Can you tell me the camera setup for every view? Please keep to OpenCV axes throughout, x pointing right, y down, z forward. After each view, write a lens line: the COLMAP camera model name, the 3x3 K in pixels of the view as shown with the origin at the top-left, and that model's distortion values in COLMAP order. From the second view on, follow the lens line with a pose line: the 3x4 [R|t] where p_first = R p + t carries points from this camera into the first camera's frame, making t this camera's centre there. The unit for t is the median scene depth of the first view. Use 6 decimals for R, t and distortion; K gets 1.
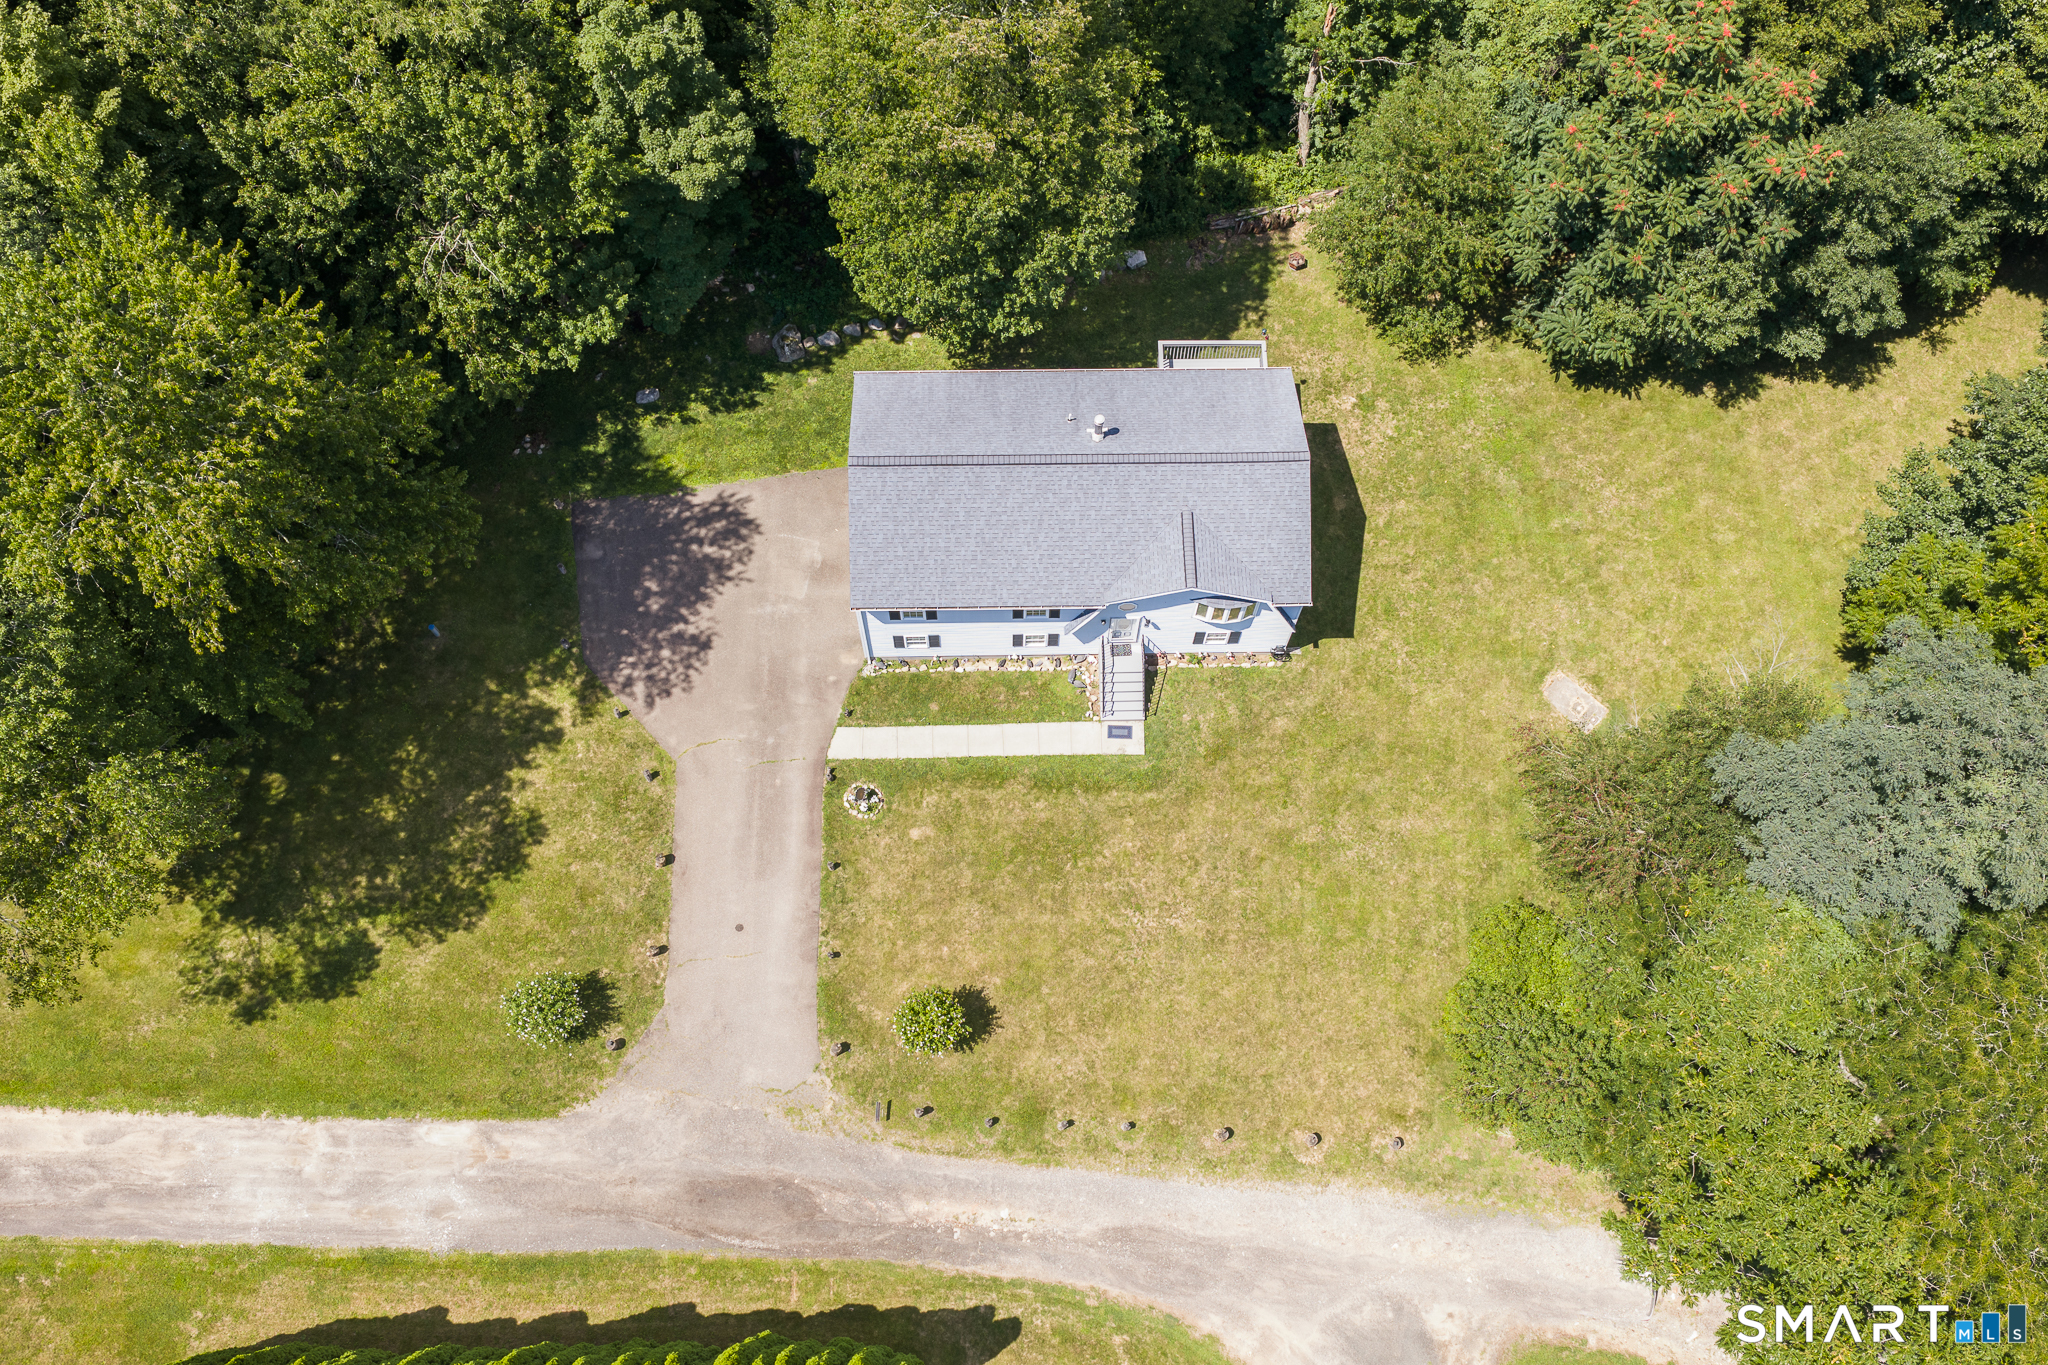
lens RADIAL K [[1694.2, 0, 1024.0], [0, 1694.2, 682.5], [0, 0, 1]] dist [0.040616, -0.066105]
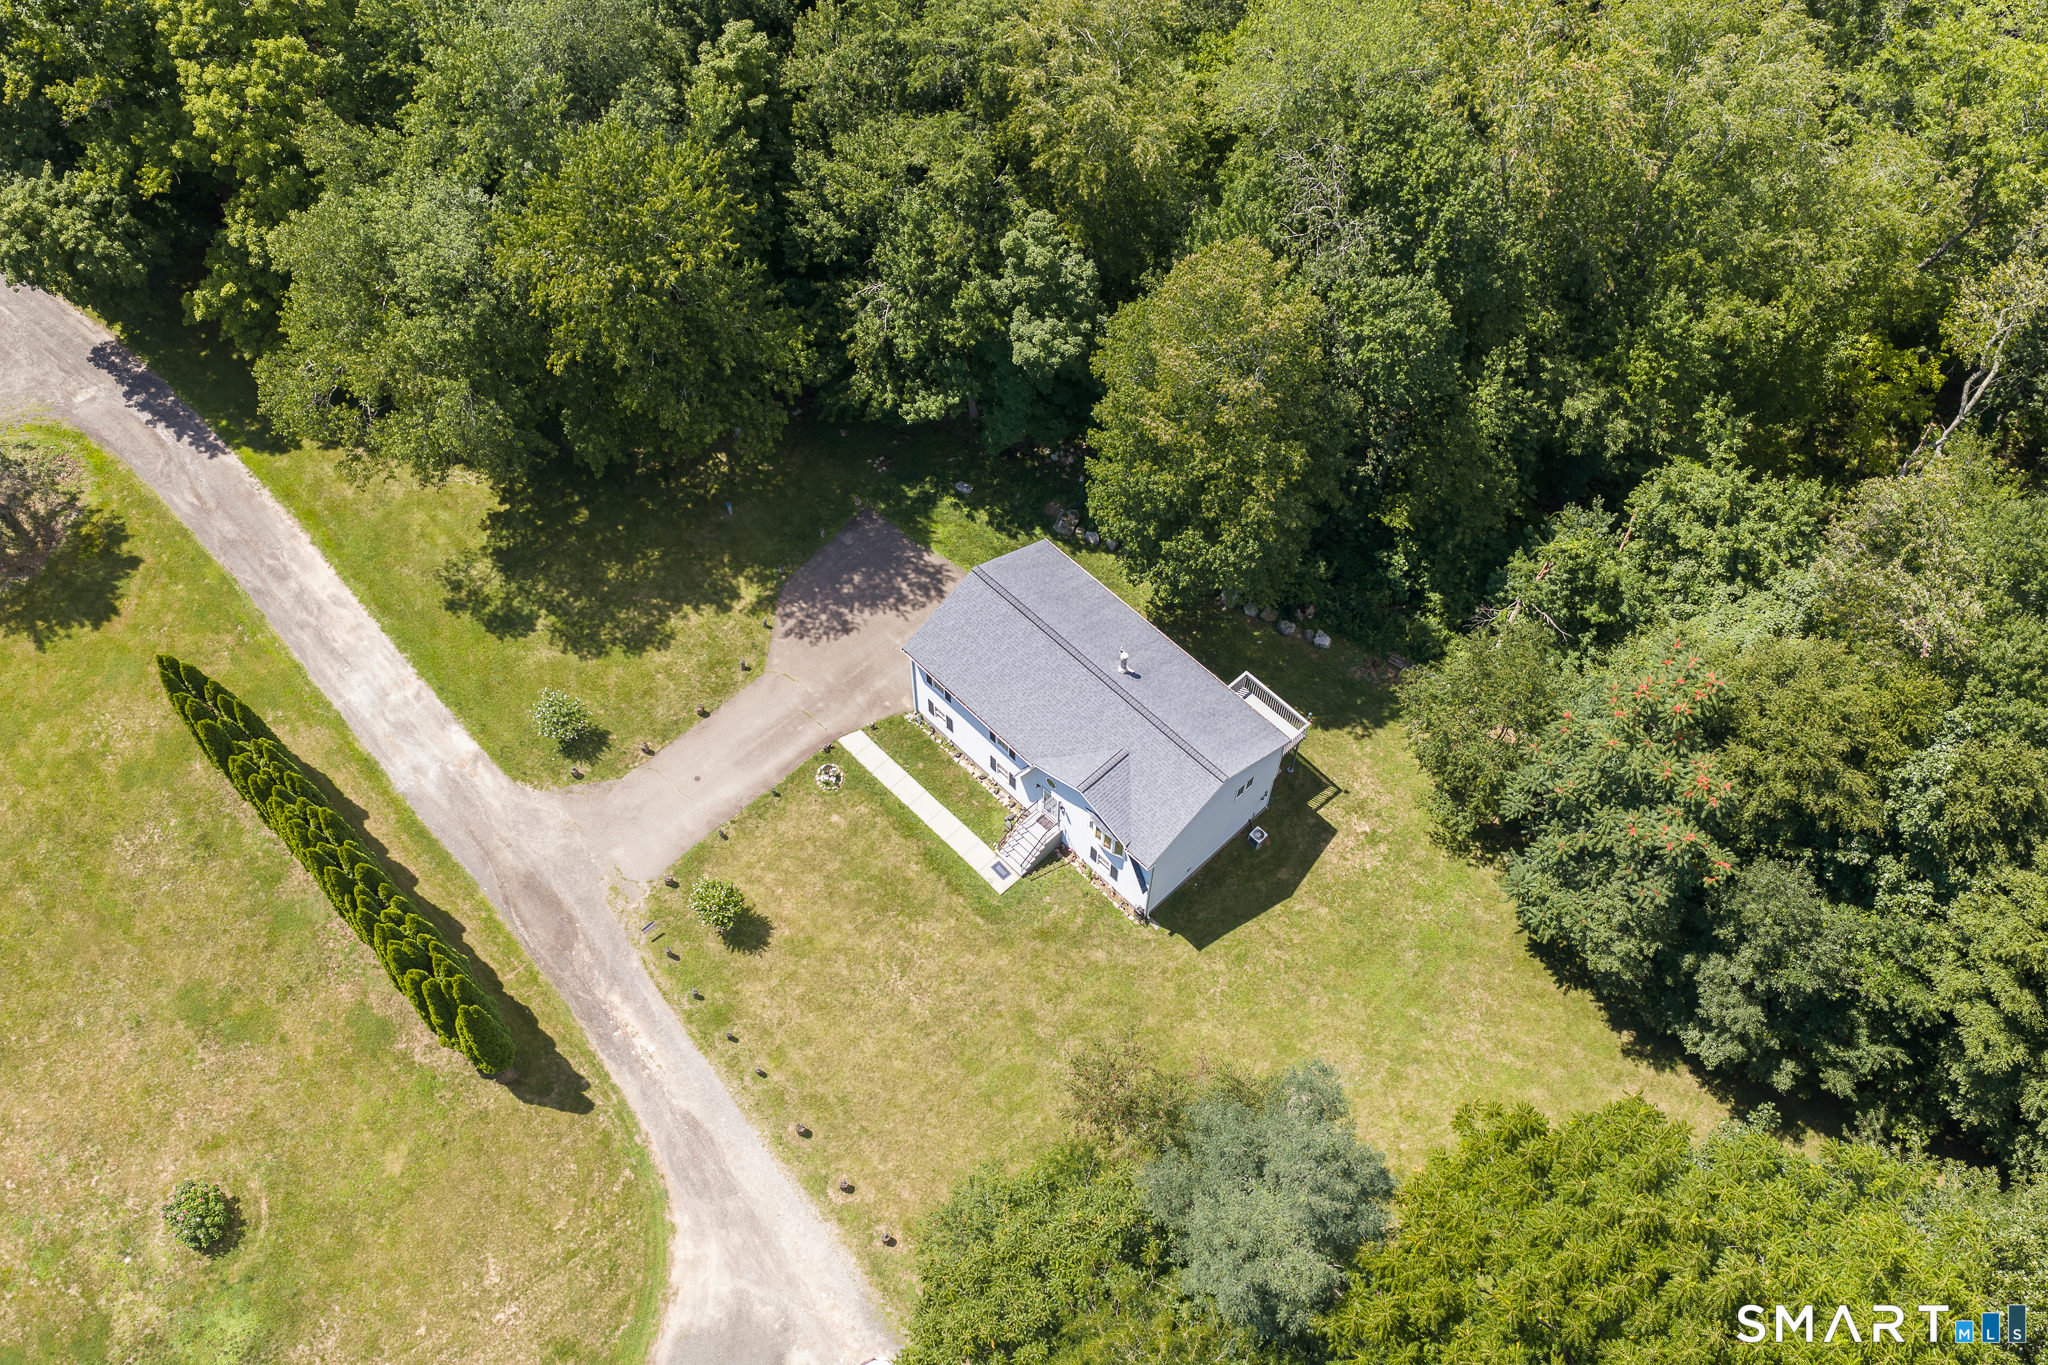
lens RADIAL K [[1694.2, 0, 1024.0], [0, 1694.2, 682.5], [0, 0, 1]] dist [0.040616, -0.066105]
pose [[0.680764, 0.606297, -0.411051, 0.517517], [-0.682529, 0.728750, -0.055472, -0.014624], [0.265921, 0.318318, 0.909923, -0.188470]]
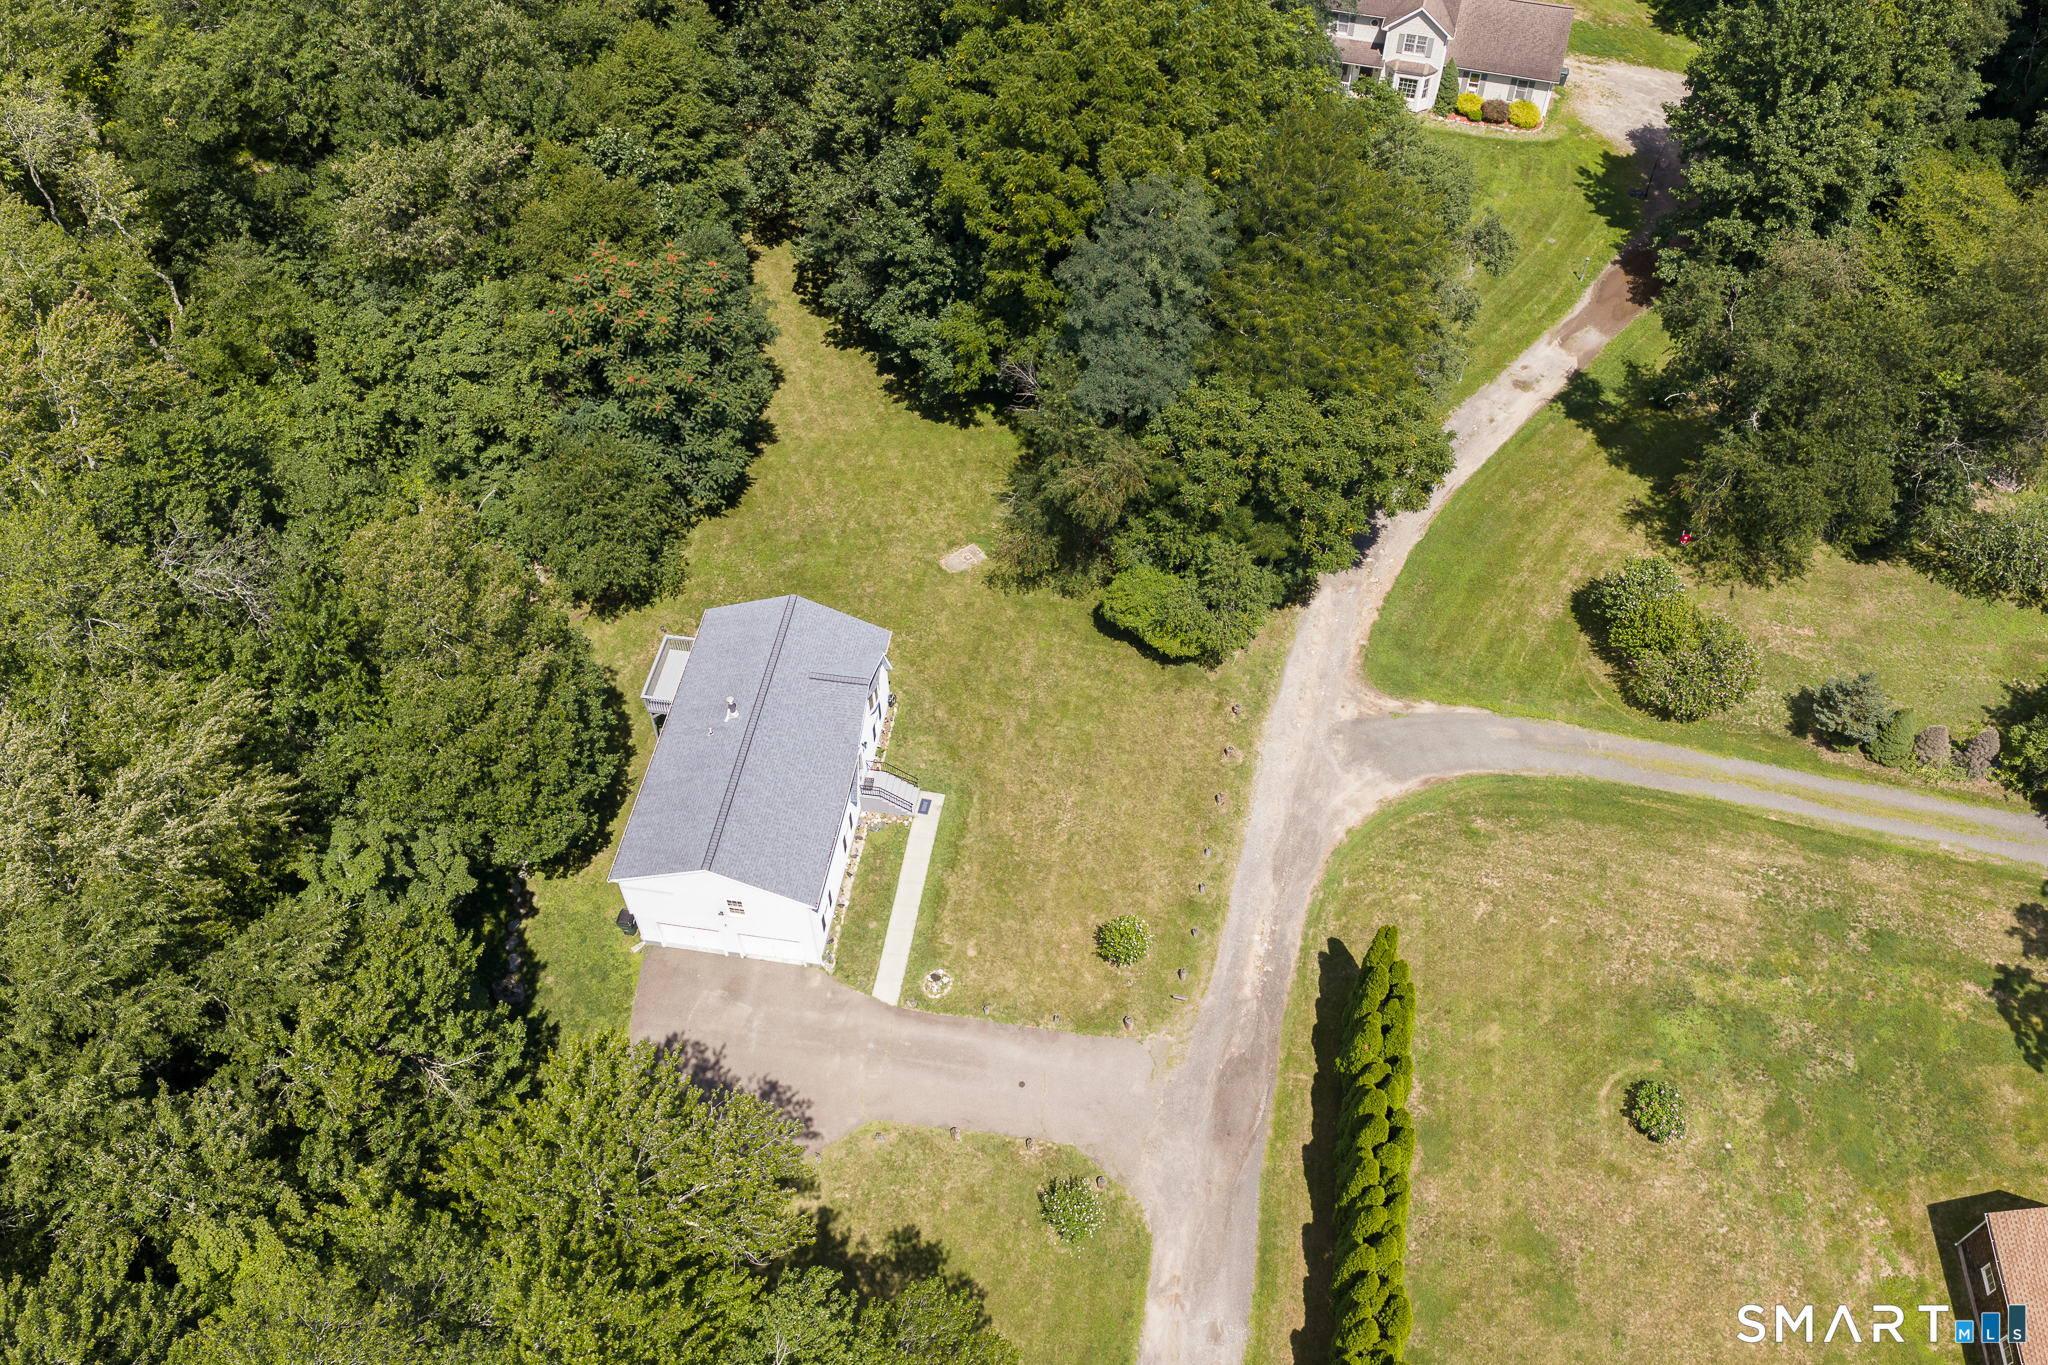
lens RADIAL K [[1694.2, 0, 1024.0], [0, 1694.2, 682.5], [0, 0, 1]] dist [0.040616, -0.066105]
pose [[0.175423, -0.780762, 0.599698, -0.681867], [0.919122, 0.348151, 0.184406, -0.186644], [-0.352763, 0.518847, 0.778689, -0.127302]]
